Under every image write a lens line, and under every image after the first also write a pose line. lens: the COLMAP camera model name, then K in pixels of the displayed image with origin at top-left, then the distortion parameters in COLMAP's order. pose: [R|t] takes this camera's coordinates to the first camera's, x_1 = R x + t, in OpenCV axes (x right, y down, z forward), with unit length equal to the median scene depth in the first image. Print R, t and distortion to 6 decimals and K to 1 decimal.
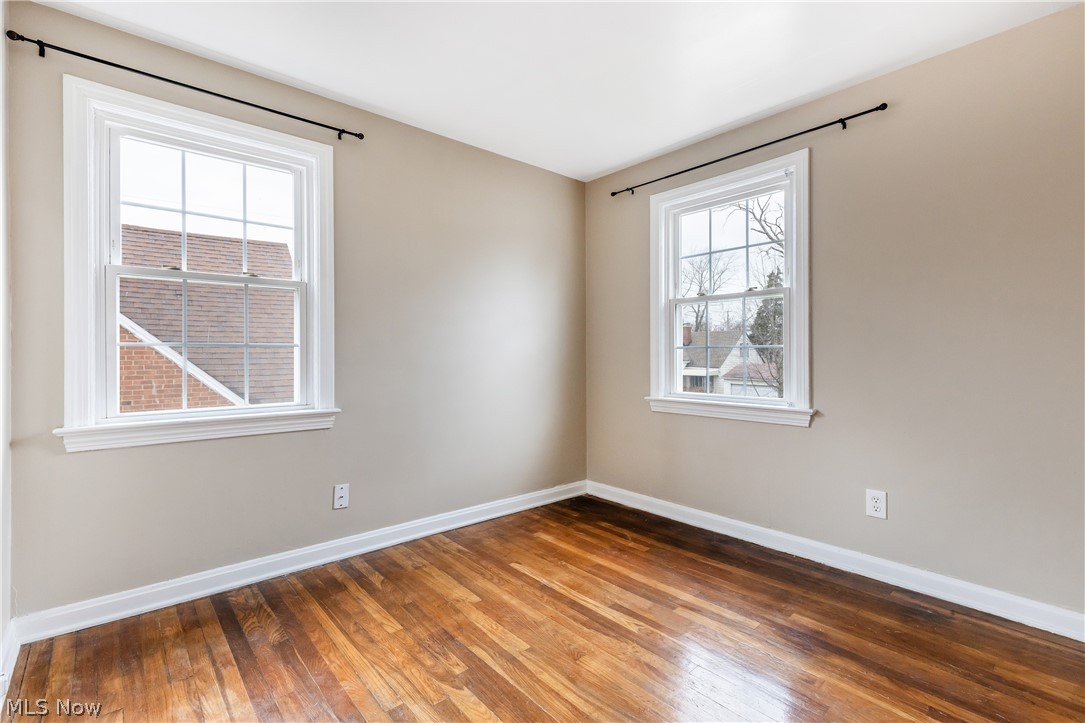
lens RADIAL K [[483.2, 0, 543.8], [0, 483.2, 359.2], [0, 0, 1]] dist [0.000485, 0.000119]
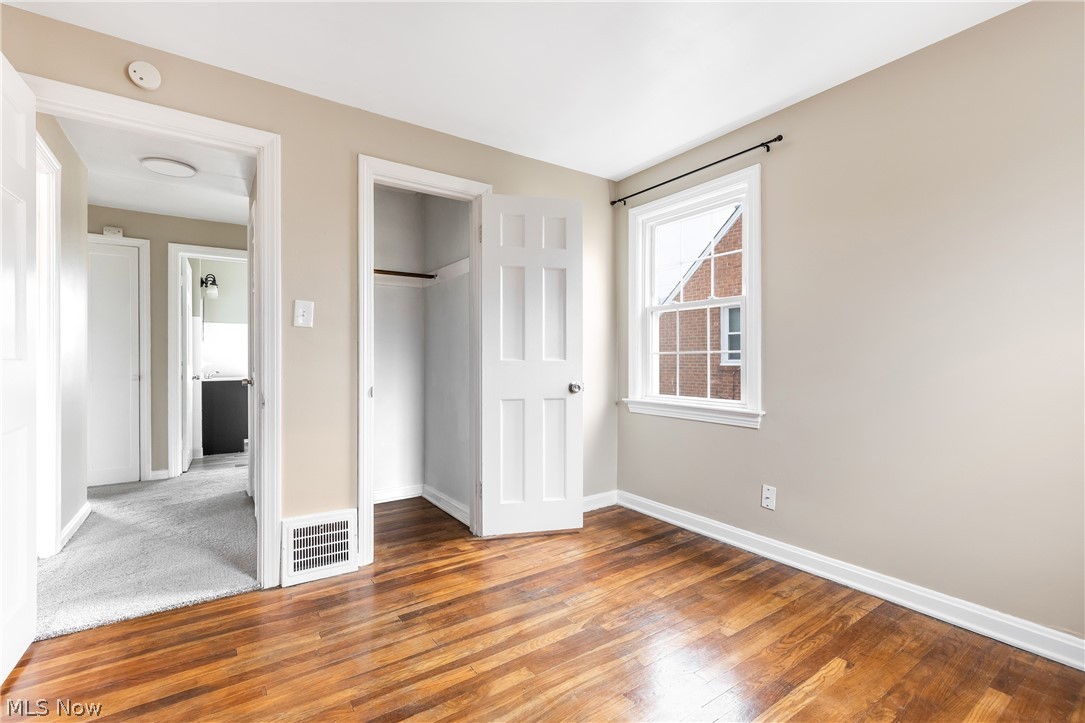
lens RADIAL K [[483.2, 0, 543.8], [0, 483.2, 359.2], [0, 0, 1]] dist [0.000485, 0.000119]
pose [[-0.098983, 0.004804, -0.995078, 0.736779], [-0.012853, 0.999899, 0.006106, -0.013909], [0.995006, 0.013394, -0.098911, 0.690954]]
